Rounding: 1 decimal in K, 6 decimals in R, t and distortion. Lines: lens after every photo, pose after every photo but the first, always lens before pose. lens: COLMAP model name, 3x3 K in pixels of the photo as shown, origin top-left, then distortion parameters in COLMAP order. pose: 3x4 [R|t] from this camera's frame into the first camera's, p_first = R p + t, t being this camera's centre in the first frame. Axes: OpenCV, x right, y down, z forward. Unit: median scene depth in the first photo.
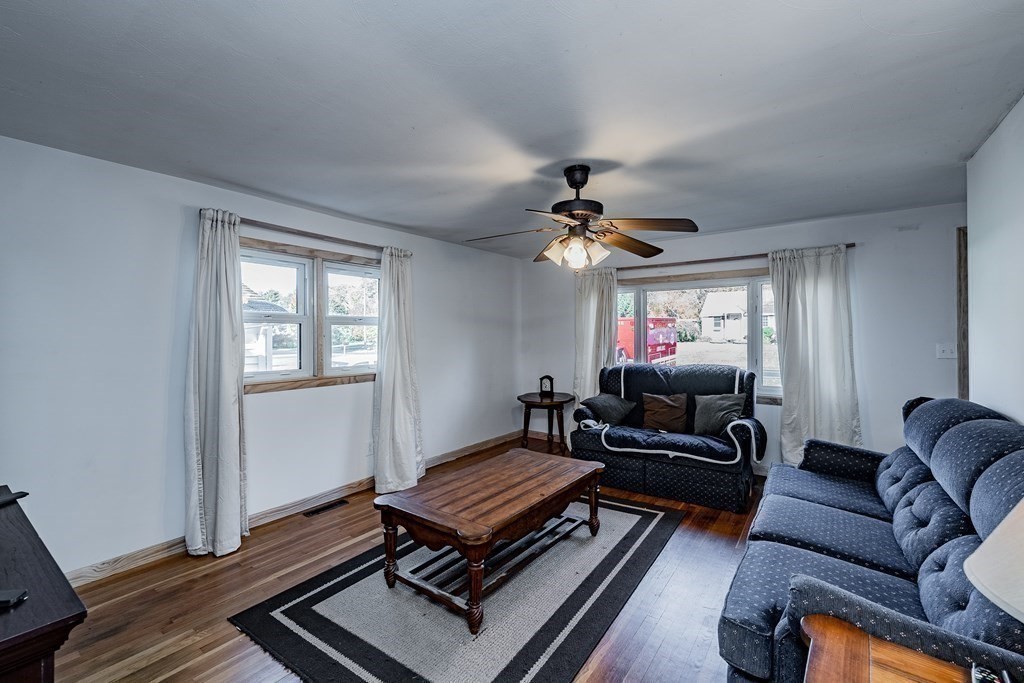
lens RADIAL K [[435.9, 0, 512.0], [0, 435.9, 341.5], [0, 0, 1]] dist [0.025936, 0.000015]
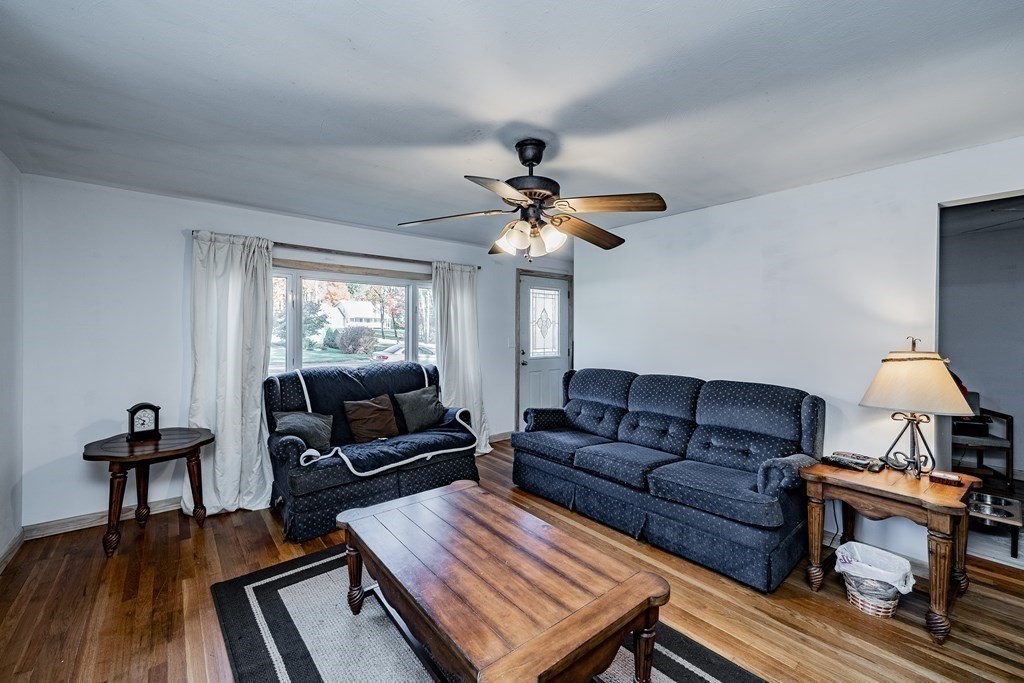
lens RADIAL K [[415.3, 0, 514.5], [0, 415.3, 337.6], [0, 0, 1]] dist [-0.013621, 0.000074]
pose [[0.235125, -0.007405, 0.971937, -0.517348], [0.016775, 0.999853, 0.003559, -0.002117], [-0.971820, 0.015467, 0.235214, 0.651065]]
